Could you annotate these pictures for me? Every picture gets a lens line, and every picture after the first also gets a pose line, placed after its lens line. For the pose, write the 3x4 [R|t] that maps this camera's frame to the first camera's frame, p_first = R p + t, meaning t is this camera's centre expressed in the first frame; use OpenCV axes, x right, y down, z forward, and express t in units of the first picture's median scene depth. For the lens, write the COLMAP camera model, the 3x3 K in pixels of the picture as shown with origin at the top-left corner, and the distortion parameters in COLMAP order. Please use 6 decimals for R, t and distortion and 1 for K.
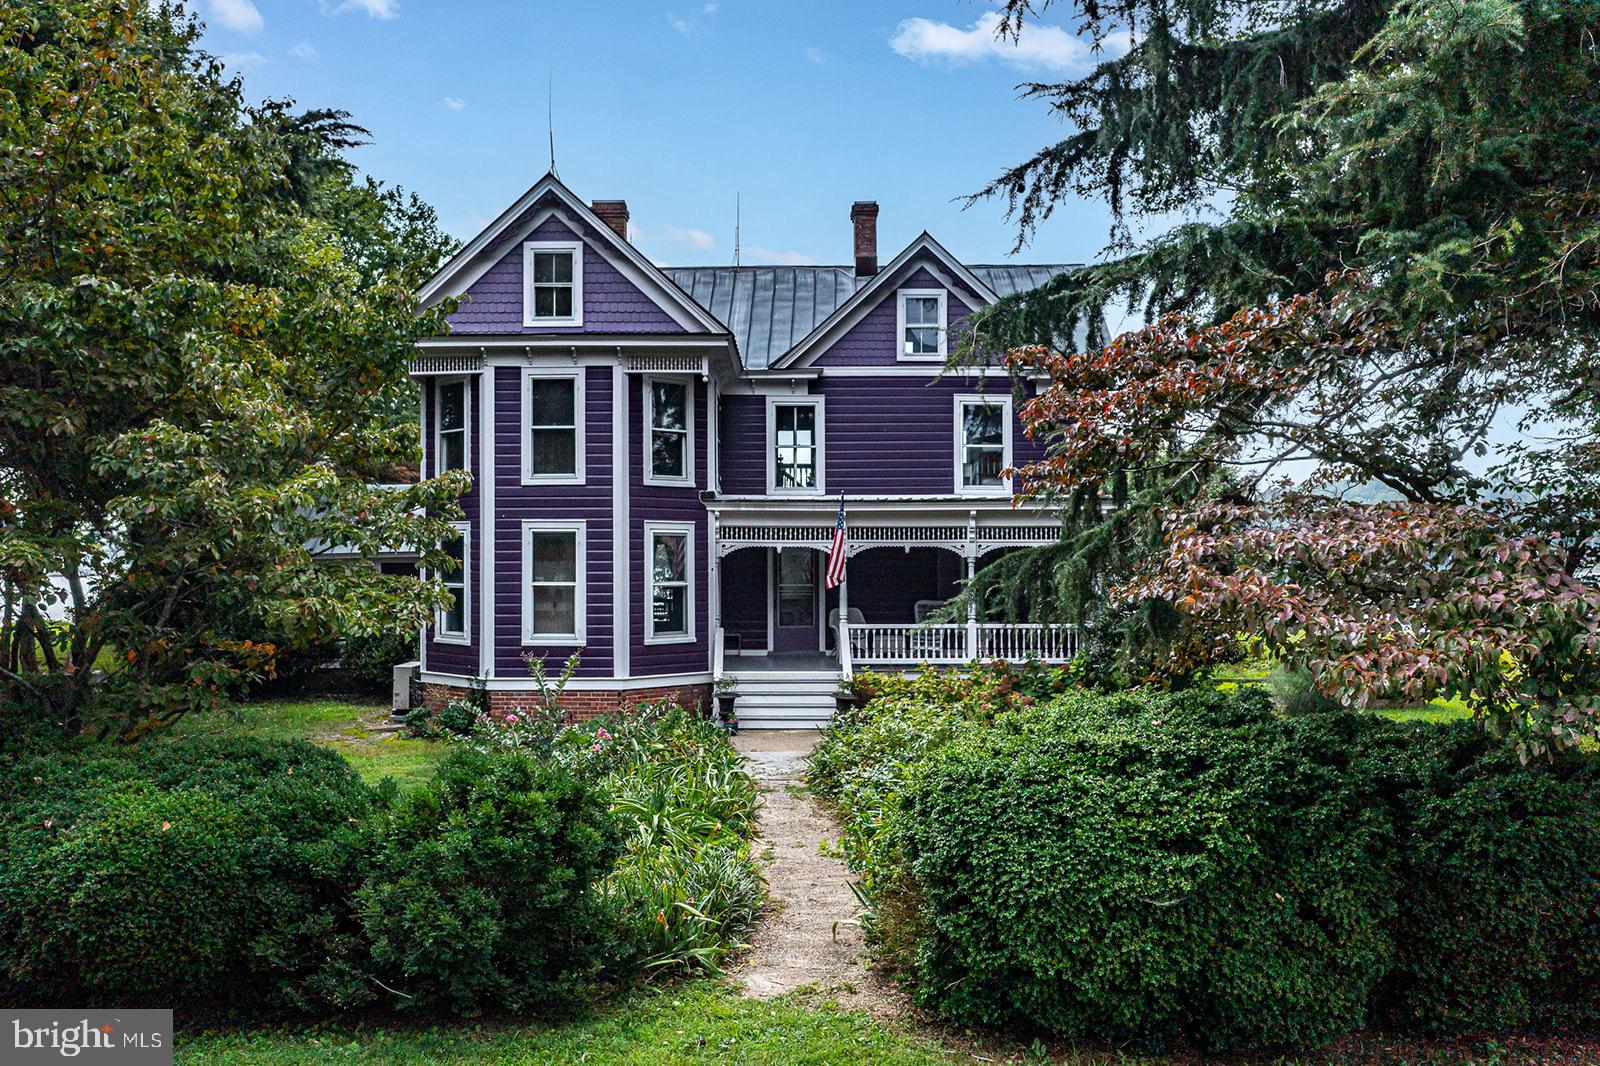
lens RADIAL K [[1299.9, 0, 800.0], [0, 1299.9, 533.0], [0, 0, 1]] dist [-0.013345, -0.003512]
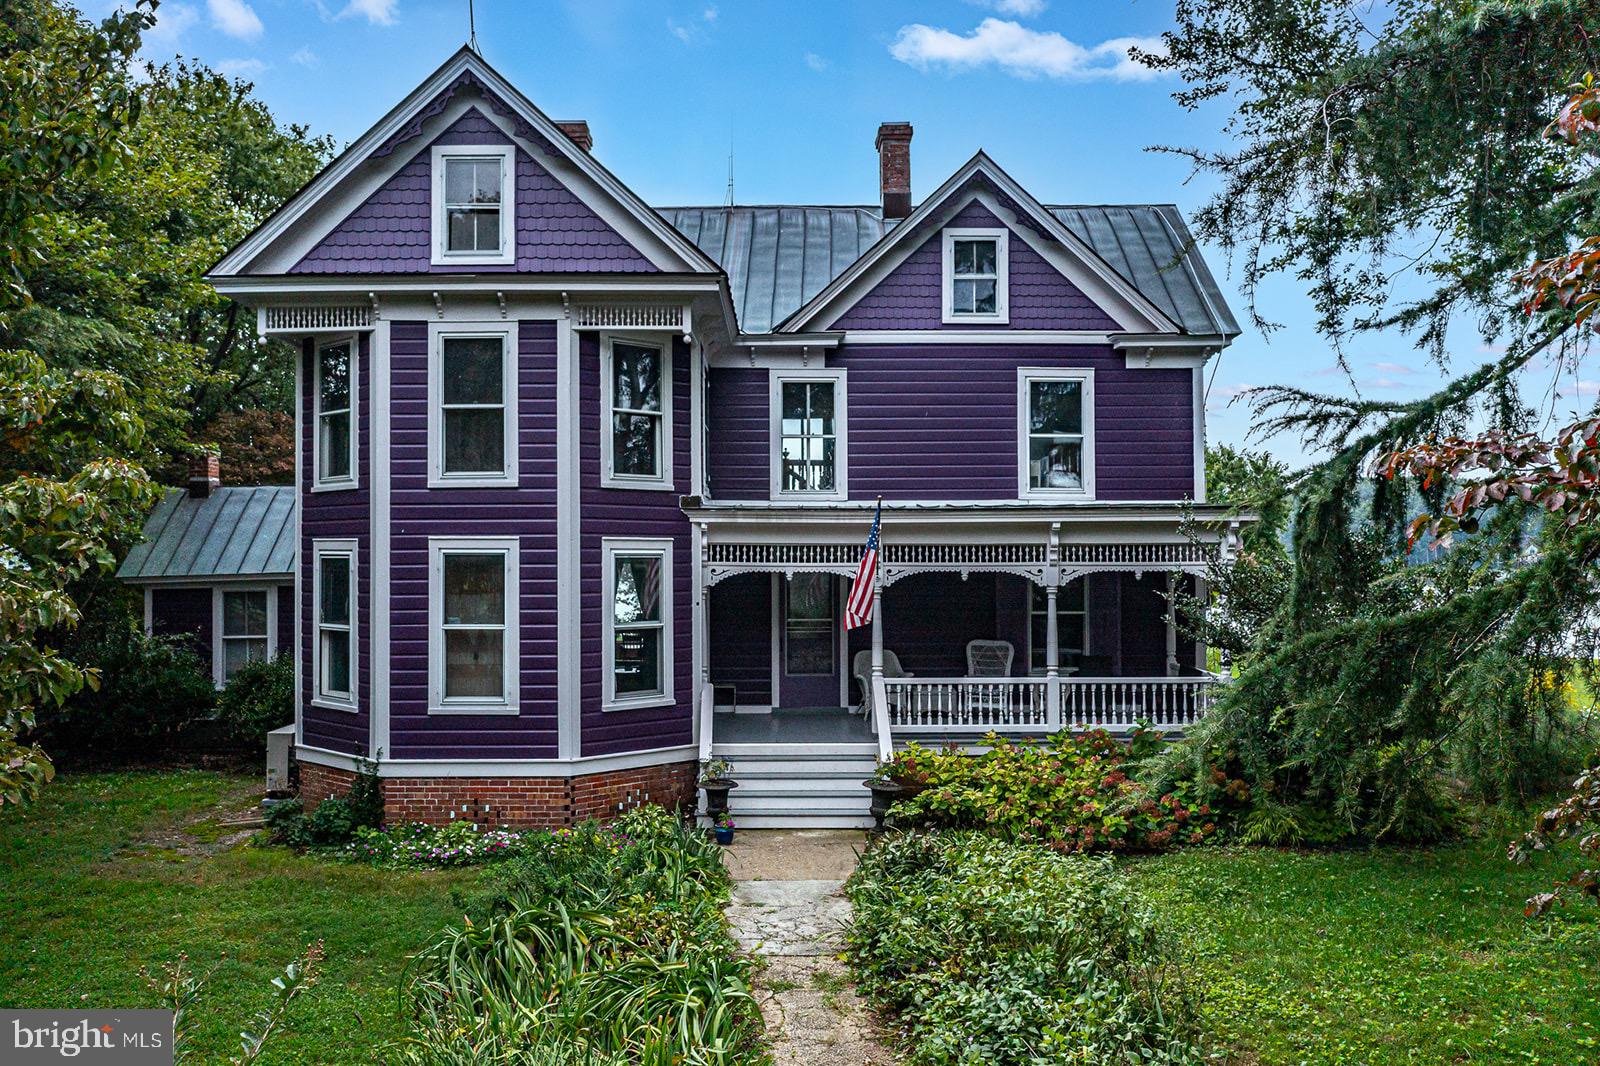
lens RADIAL K [[1299.9, 0, 800.0], [0, 1299.9, 533.0], [0, 0, 1]] dist [-0.013345, -0.003512]
pose [[0.999970, -0.000539, 0.007730, -0.016219], [0.000549, 0.999999, -0.001200, -0.010756], [-0.007730, 0.001204, 0.999969, 0.279447]]
